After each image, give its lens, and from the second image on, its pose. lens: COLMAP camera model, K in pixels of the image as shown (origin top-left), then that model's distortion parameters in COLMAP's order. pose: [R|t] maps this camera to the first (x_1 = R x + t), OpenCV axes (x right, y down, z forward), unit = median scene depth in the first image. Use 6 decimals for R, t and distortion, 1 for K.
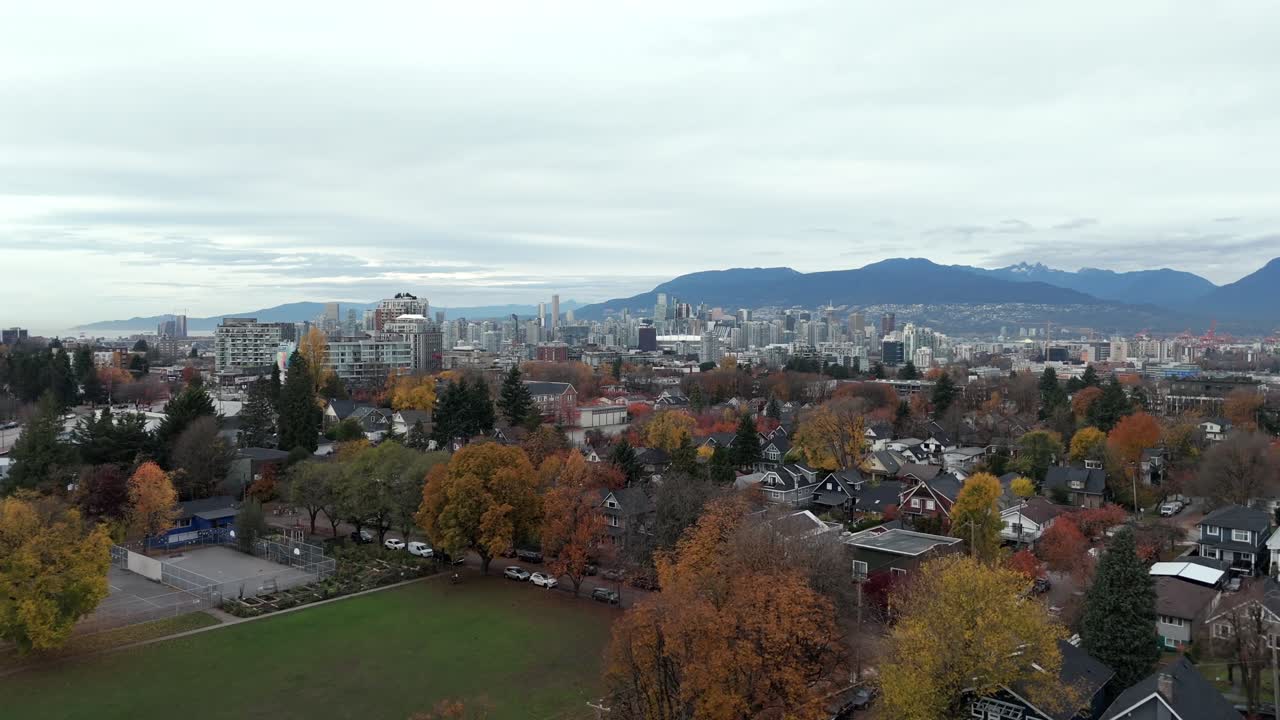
lens RADIAL K [[915.2, 0, 640.0], [0, 915.2, 360.0], [0, 0, 1]] dist [0.087584, -0.092370]
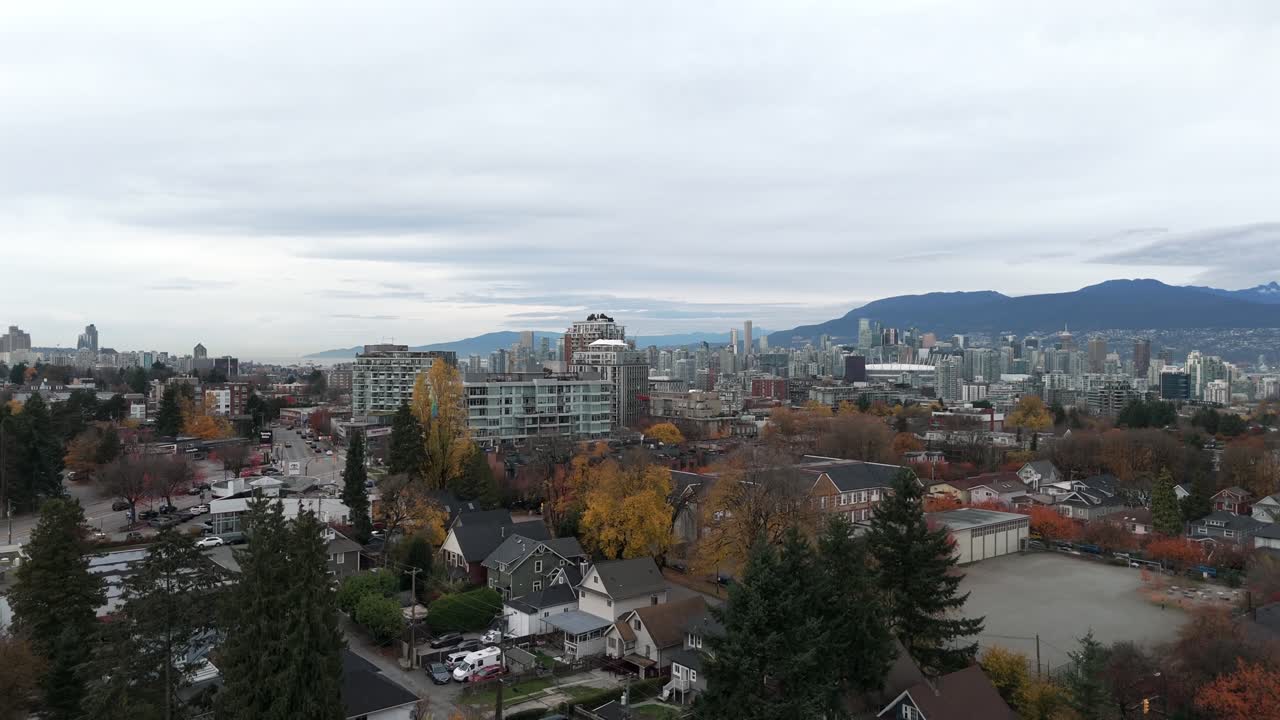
lens RADIAL K [[915.2, 0, 640.0], [0, 915.2, 360.0], [0, 0, 1]] dist [0.087584, -0.092370]
pose [[0.979687, 0.001470, -0.200527, -0.044861], [-0.007471, 0.999547, -0.029170, -0.006952], [0.200393, 0.030076, 0.979254, 0.167871]]
